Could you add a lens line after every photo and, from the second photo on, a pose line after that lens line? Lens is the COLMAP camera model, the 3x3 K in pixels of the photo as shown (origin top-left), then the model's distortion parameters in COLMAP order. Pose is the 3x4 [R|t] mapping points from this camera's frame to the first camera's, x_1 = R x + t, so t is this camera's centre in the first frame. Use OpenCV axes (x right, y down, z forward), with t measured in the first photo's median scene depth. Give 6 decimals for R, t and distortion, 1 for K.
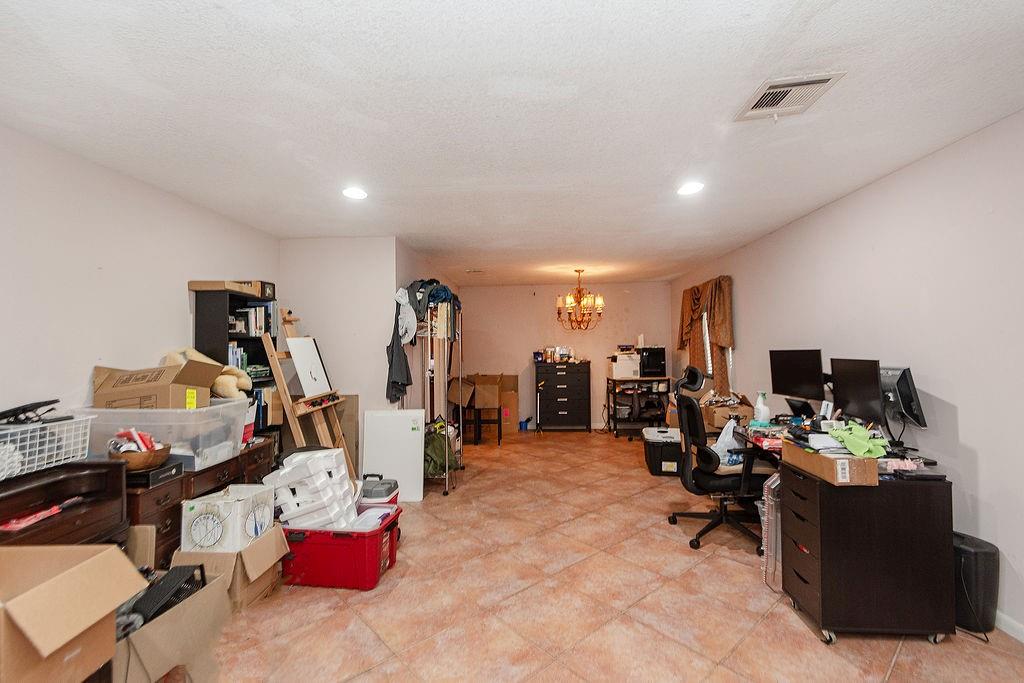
lens RADIAL K [[459.8, 0, 516.1], [0, 459.8, 343.4], [0, 0, 1]] dist [0.002867, -0.000196]
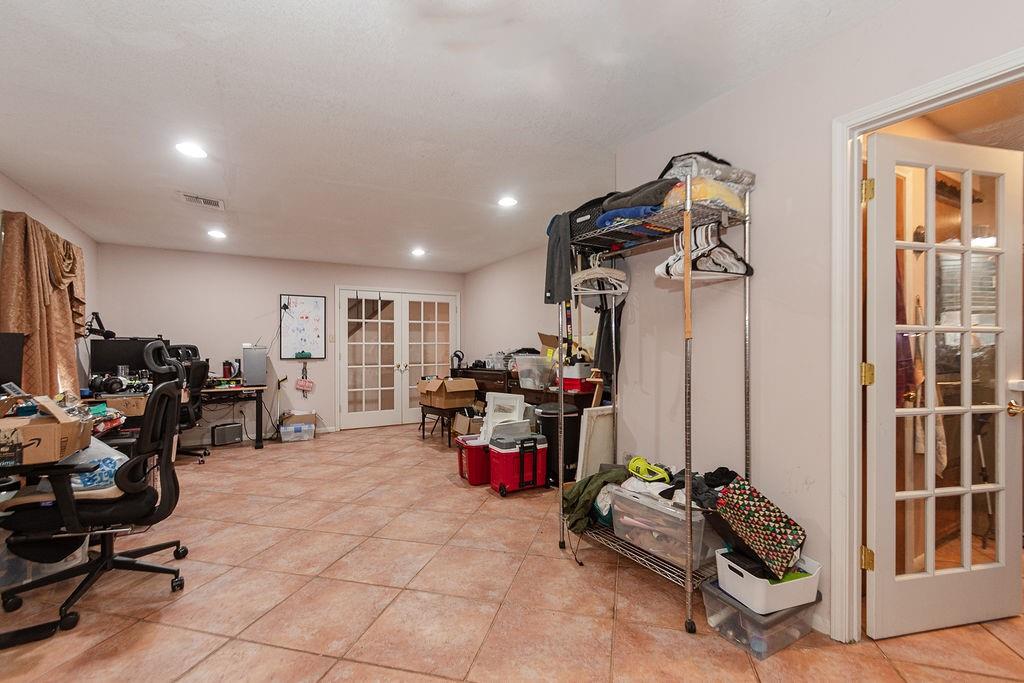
lens RADIAL K [[459.8, 0, 516.1], [0, 459.8, 343.4], [0, 0, 1]] dist [0.002867, -0.000196]
pose [[-0.835219, 0.009015, -0.549844, 0.342496], [0.014394, 0.999881, -0.005471, 0.069958], [0.549730, -0.012484, -0.835249, 2.081122]]
